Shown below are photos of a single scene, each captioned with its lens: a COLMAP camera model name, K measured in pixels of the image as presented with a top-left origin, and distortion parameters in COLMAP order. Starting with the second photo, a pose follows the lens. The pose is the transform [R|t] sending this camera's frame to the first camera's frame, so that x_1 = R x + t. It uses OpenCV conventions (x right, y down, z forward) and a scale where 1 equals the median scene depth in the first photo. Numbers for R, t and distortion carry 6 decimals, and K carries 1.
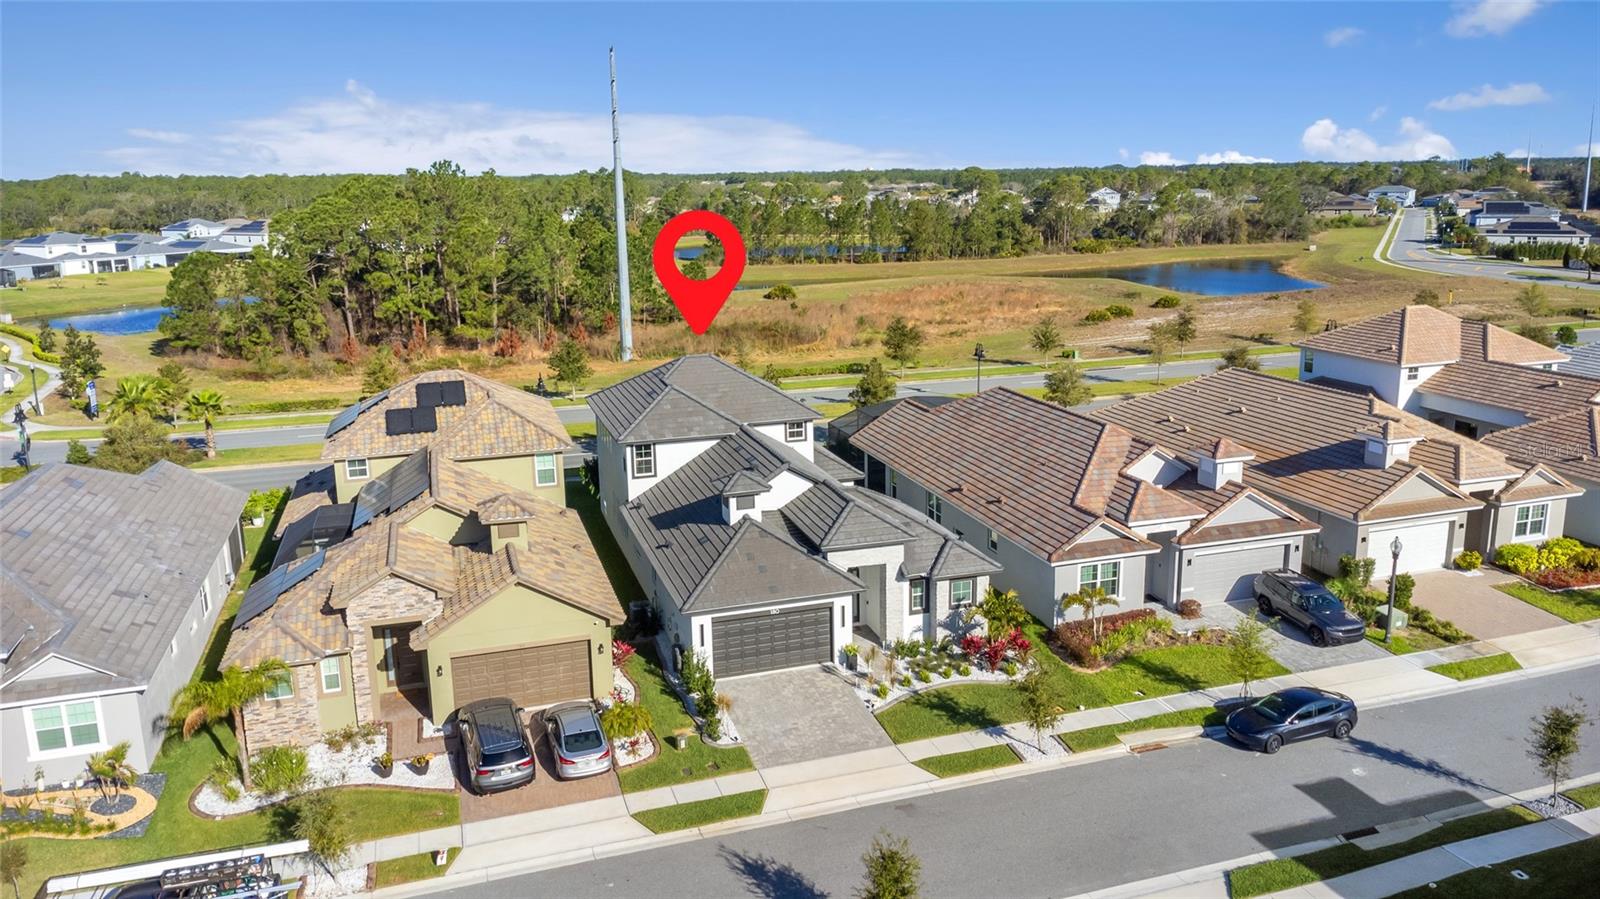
lens RADIAL K [[1160.3, 0, 800.0], [0, 1160.3, 449.5], [0, 0, 1]] dist [0.002214, 0.002878]
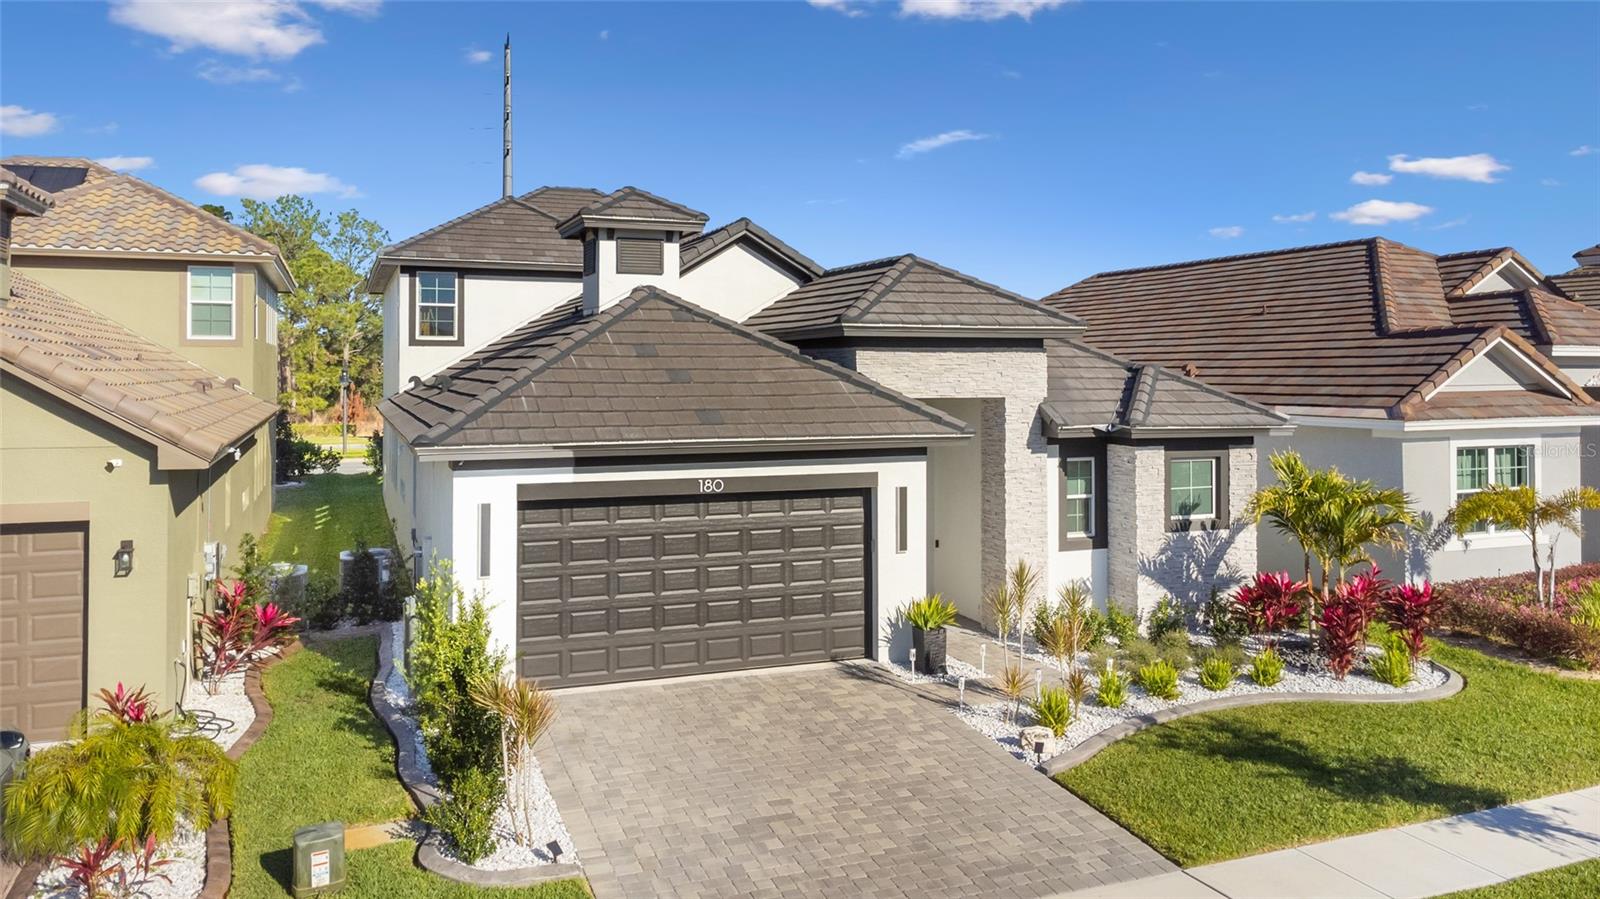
lens RADIAL K [[1177.7, 0, 805.3], [0, 1177.7, 365.5], [0, 0, 1]] dist [0.017355, 0.000556]
pose [[0.997612, 0.016844, 0.066982, -0.017726], [-0.000323, 0.970934, -0.239347, 0.186529], [-0.069067, 0.238754, 0.968621, 0.647325]]
